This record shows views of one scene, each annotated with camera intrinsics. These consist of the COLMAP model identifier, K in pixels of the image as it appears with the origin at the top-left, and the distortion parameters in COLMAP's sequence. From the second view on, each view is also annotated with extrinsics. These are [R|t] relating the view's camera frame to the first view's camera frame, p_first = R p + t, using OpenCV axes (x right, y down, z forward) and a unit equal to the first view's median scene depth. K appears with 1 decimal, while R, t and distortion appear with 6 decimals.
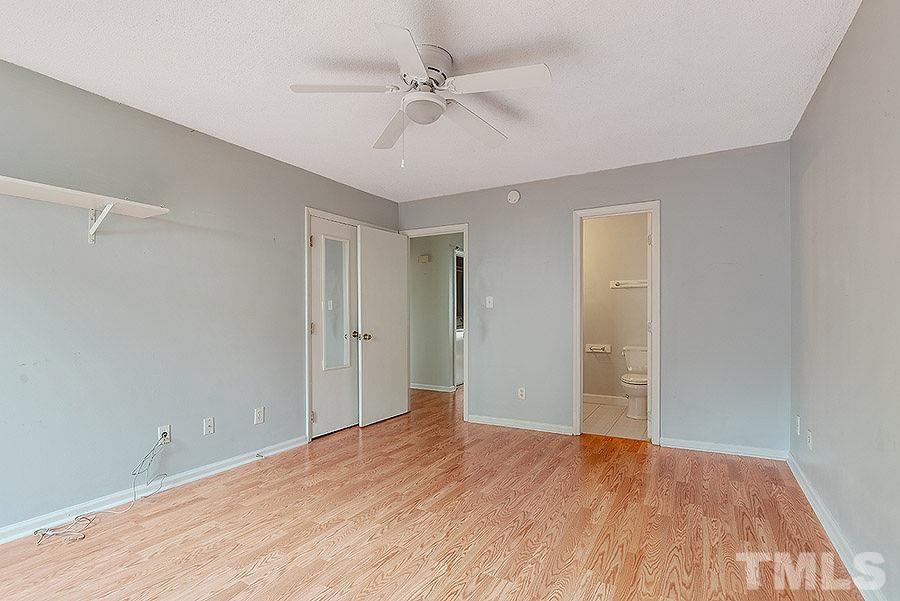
lens RADIAL K [[438.0, 0, 447.4], [0, 438.0, 316.5], [0, 0, 1]] dist [-0.000611, -0.000433]
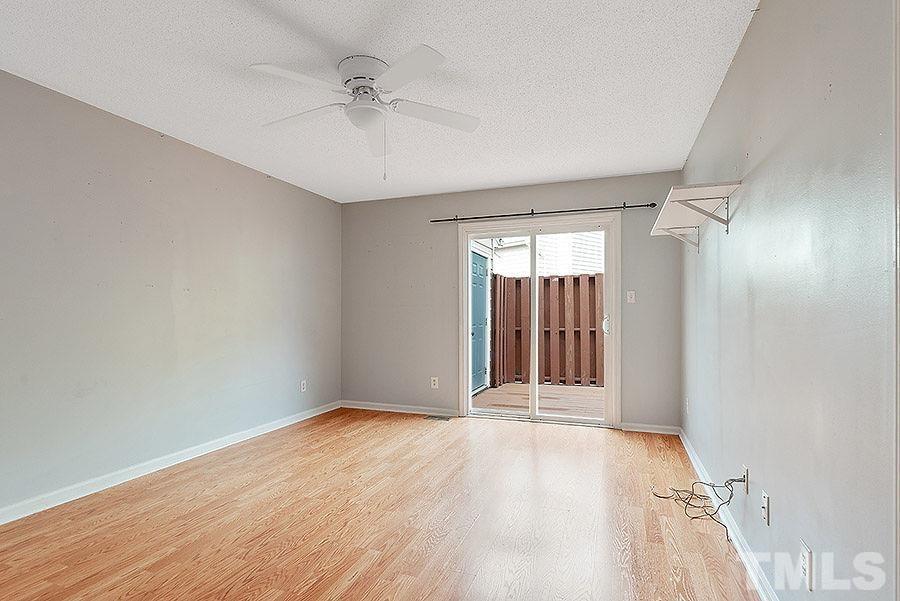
lens RADIAL K [[438.0, 0, 456.7], [0, 438.0, 306.0], [0, 0, 1]] dist [-0.000611, -0.000433]
pose [[-0.984038, 0.007207, -0.177811, -0.054661], [0.008308, 0.999951, -0.005449, -0.007461], [0.177763, -0.006840, -0.984050, 1.434294]]
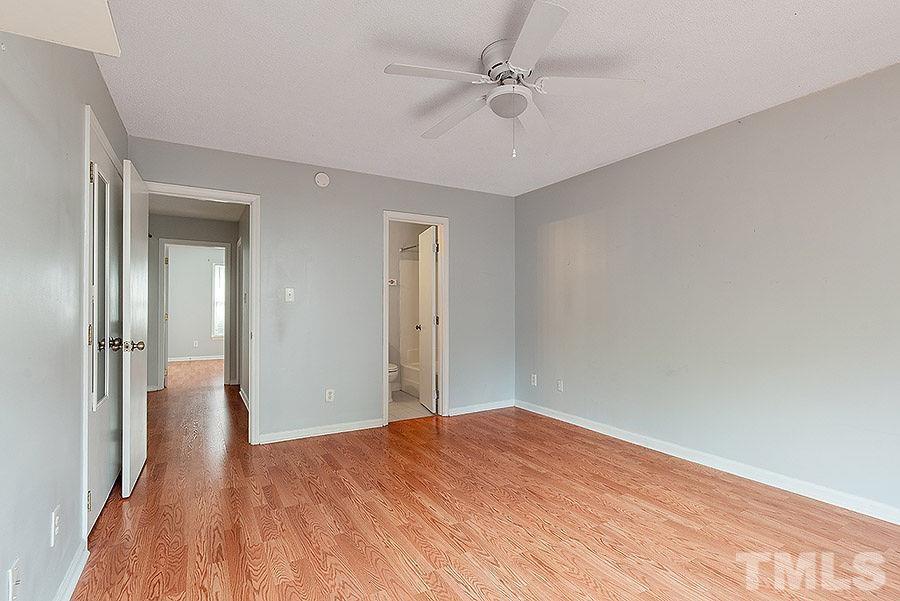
lens RADIAL K [[438.0, 0, 449.3], [0, 438.0, 306.0], [0, 0, 1]] dist [-0.000611, -0.000433]
pose [[0.495595, 0.013087, 0.868455, -0.673359], [0.000543, 0.999882, -0.015377, 0.002601], [-0.868553, 0.008092, 0.495530, 0.436165]]
